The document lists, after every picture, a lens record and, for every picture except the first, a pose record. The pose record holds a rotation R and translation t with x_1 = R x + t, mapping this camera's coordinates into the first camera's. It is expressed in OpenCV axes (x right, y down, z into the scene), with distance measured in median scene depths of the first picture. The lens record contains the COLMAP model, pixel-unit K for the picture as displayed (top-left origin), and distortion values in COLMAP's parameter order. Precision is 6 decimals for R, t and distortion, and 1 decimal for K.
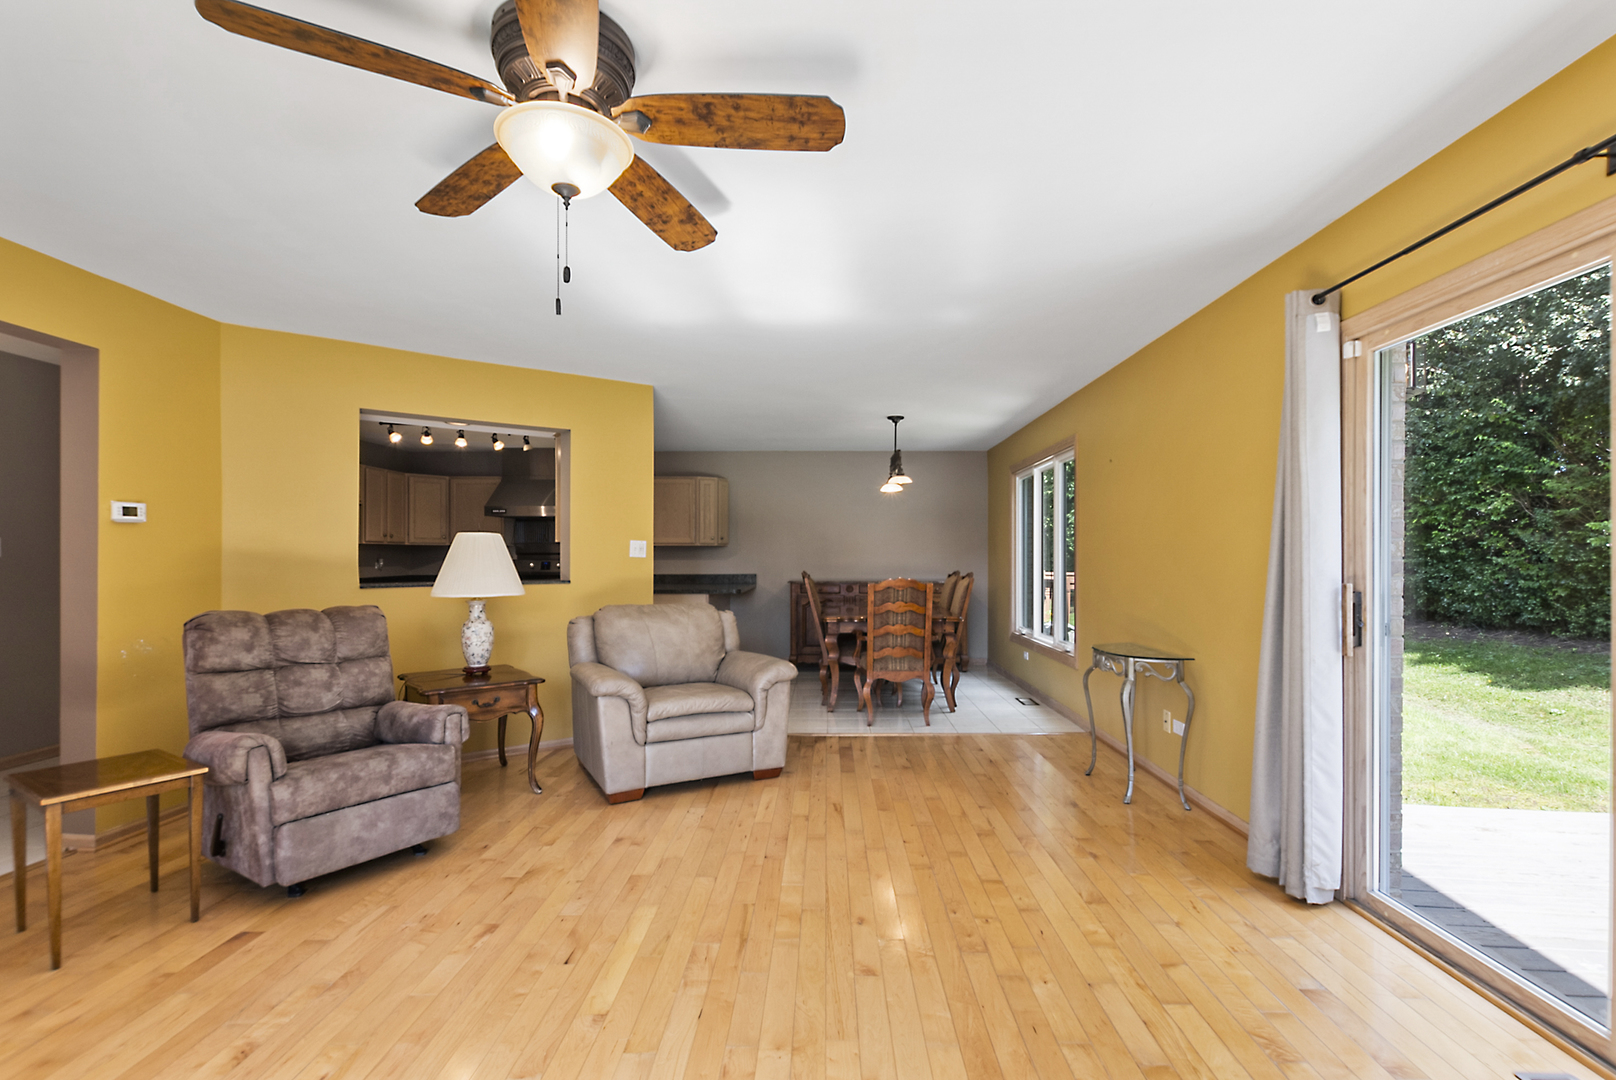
lens RADIAL K [[715.6, 0, 818.4], [0, 715.6, 540.7], [0, 0, 1]] dist [0.009952, -0.001879]
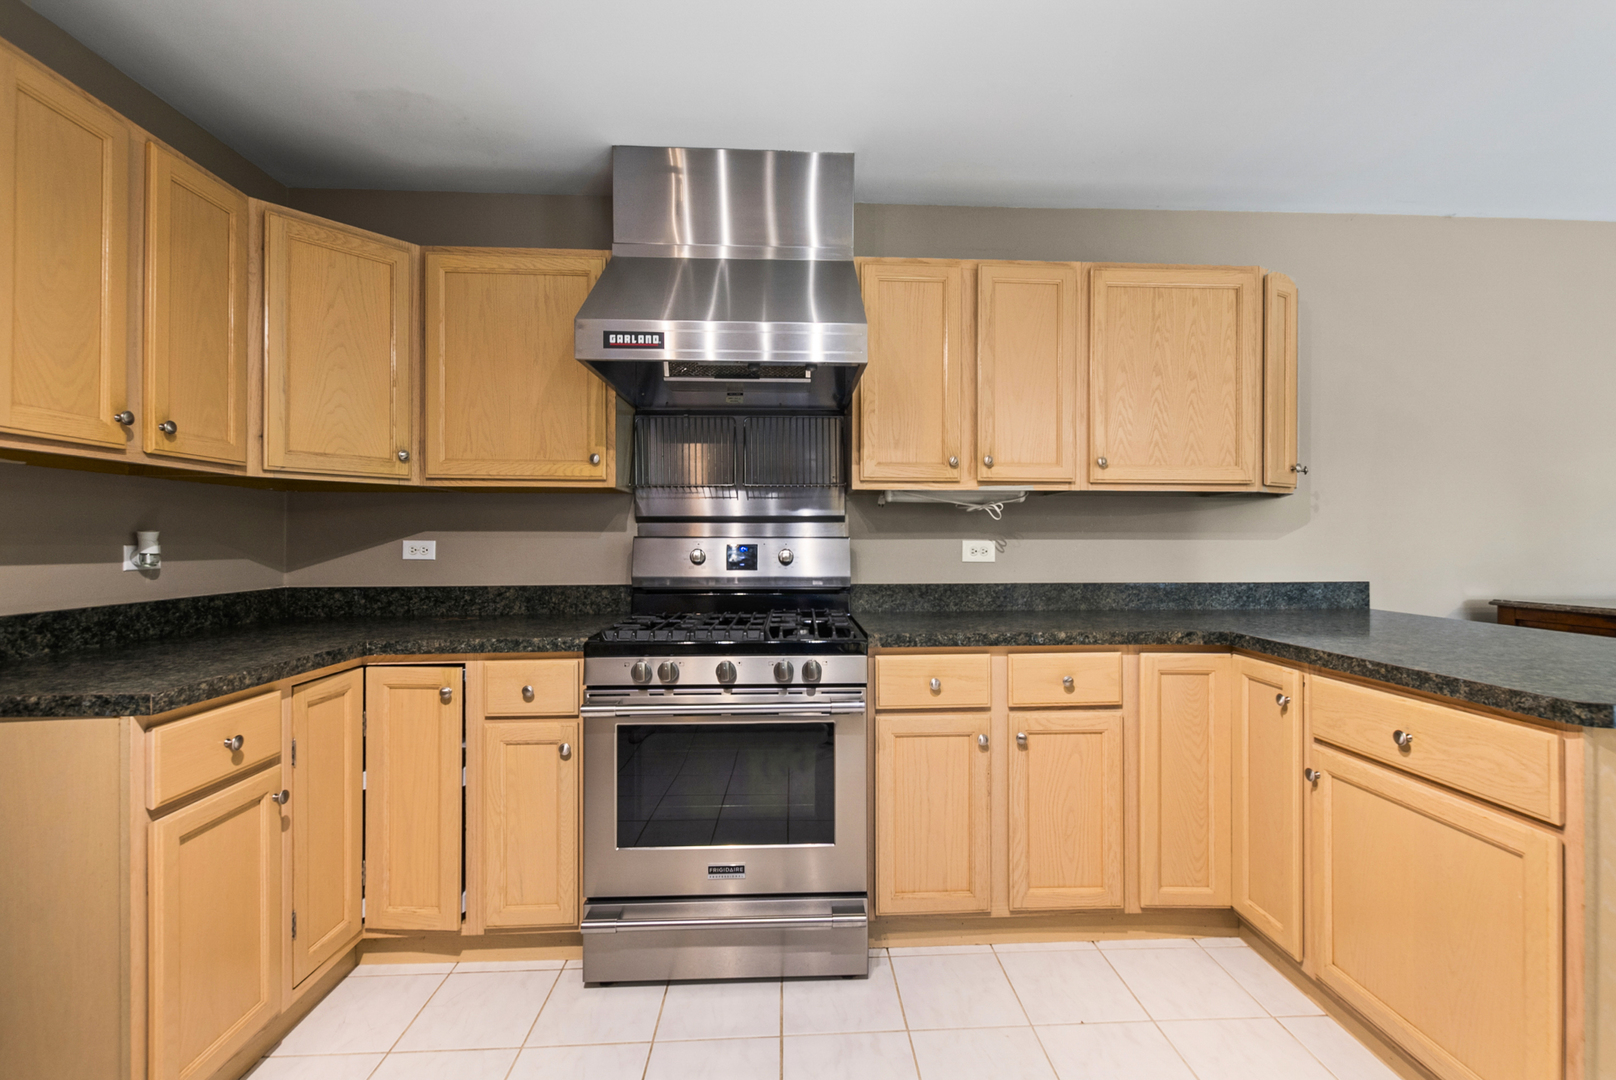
lens RADIAL K [[715.6, 0, 808.6], [0, 715.6, 541.3], [0, 0, 1]] dist [0.009952, -0.001879]
pose [[0.998367, 0.003036, 0.057038, -0.389135], [-0.004289, 0.999752, 0.021854, 0.022611], [-0.056957, -0.022063, 0.998133, 0.731276]]
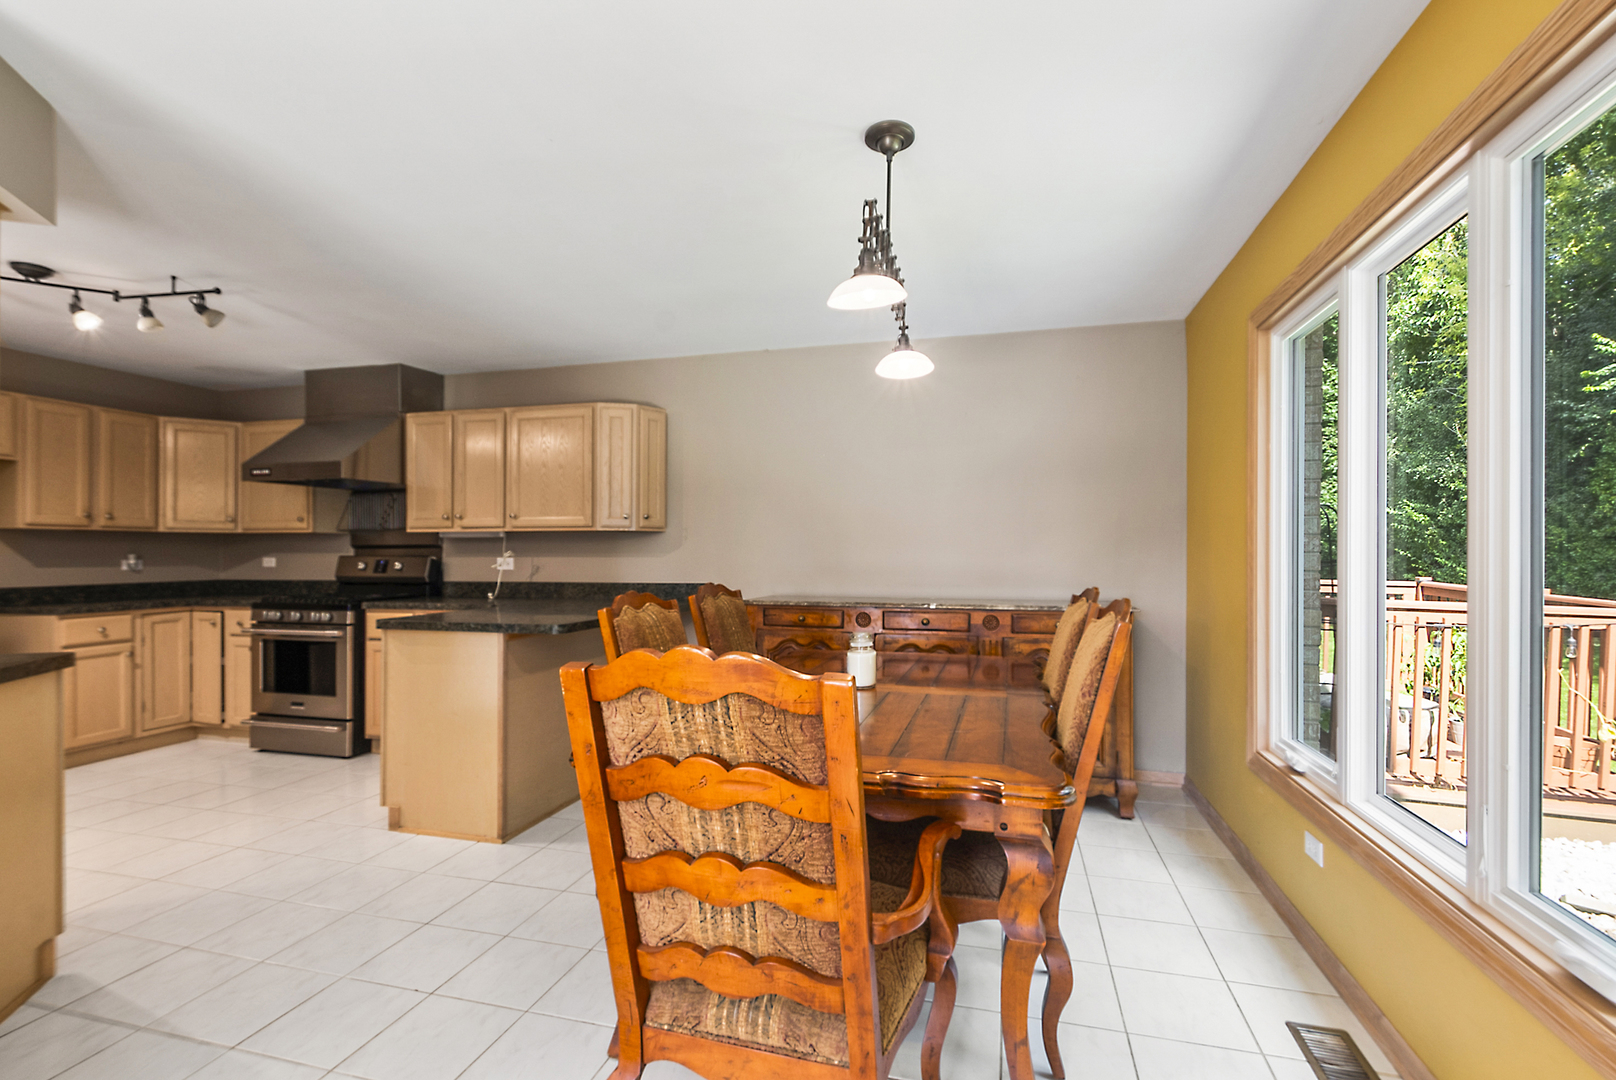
lens RADIAL K [[715.6, 0, 812.1], [0, 715.6, 551.3], [0, 0, 1]] dist [0.009952, -0.001879]
pose [[0.967861, 0.000623, -0.251486, 0.129876], [0.003684, 0.999854, 0.016657, 0.014705], [0.251459, -0.017048, 0.967718, 0.538293]]
